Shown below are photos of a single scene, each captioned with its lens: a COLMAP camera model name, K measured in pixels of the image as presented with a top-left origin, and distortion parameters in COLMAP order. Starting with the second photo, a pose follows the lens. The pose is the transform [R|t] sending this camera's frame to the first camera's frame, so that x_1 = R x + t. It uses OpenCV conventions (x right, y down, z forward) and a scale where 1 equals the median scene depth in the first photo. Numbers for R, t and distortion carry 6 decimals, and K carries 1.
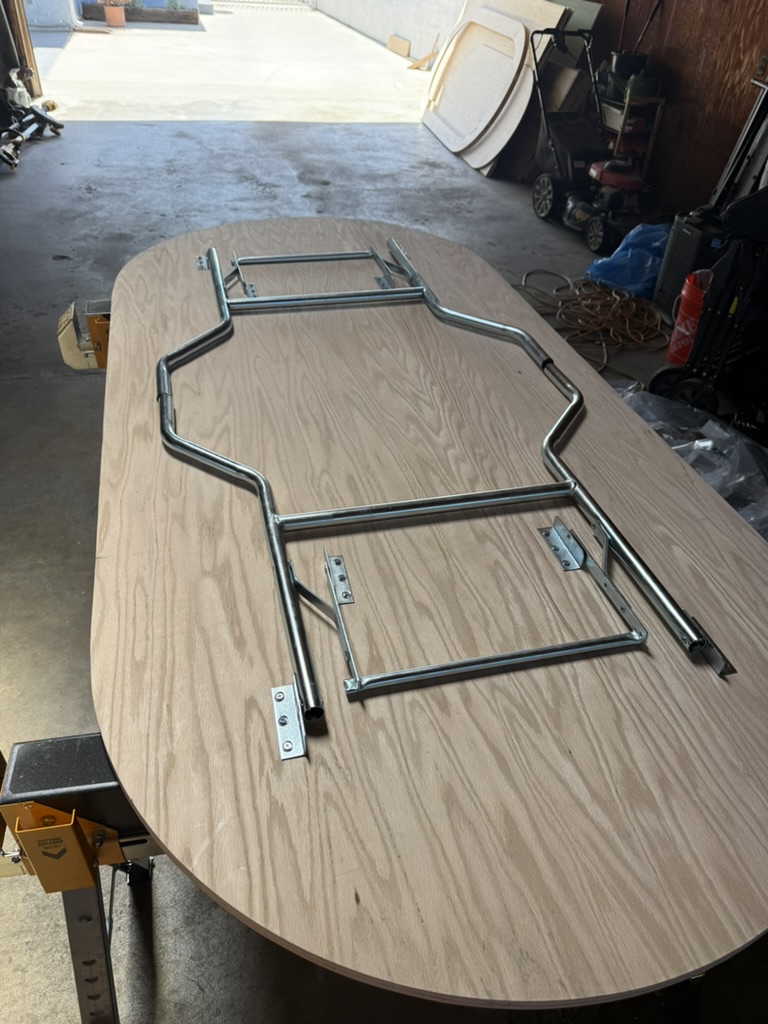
lens RADIAL K [[719.7, 0, 386.9], [0, 719.7, 512.6], [0, 0, 1]] dist [0.011468, -0.004636]
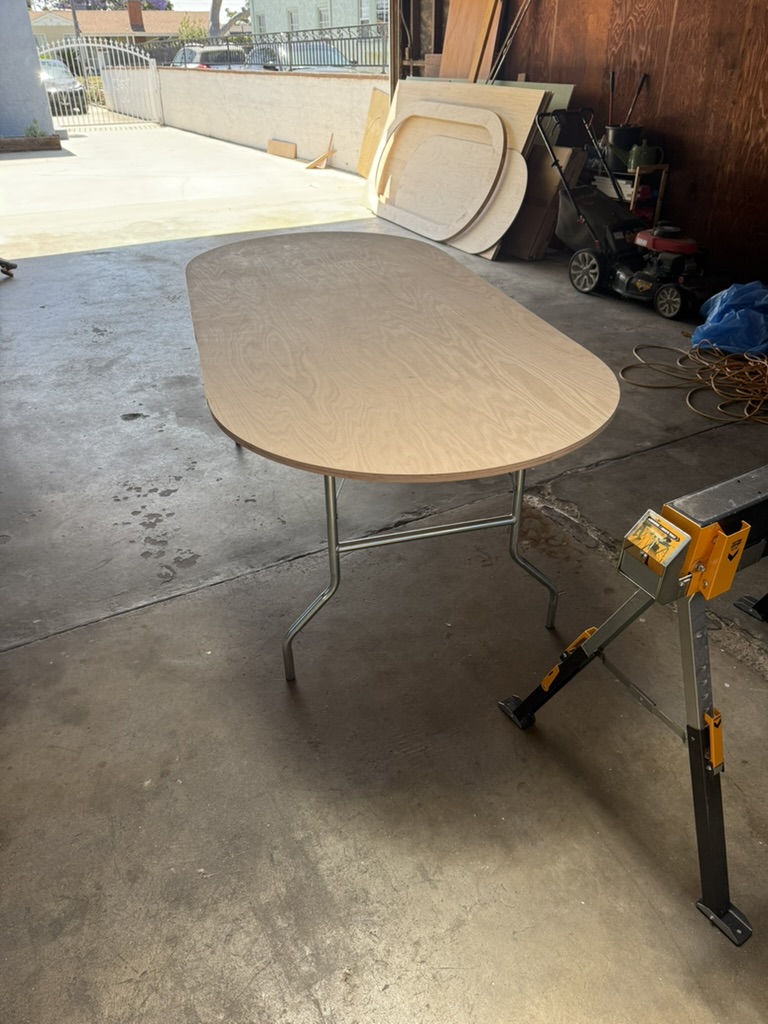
lens RADIAL K [[719.7, 0, 381.8], [0, 719.7, 511.0], [0, 0, 1]] dist [0.011468, -0.004636]
pose [[0.967537, -0.185131, 0.172044, -0.286447], [0.202202, 0.975426, -0.087515, -0.100422], [-0.151614, 0.119462, 0.981194, 0.138587]]
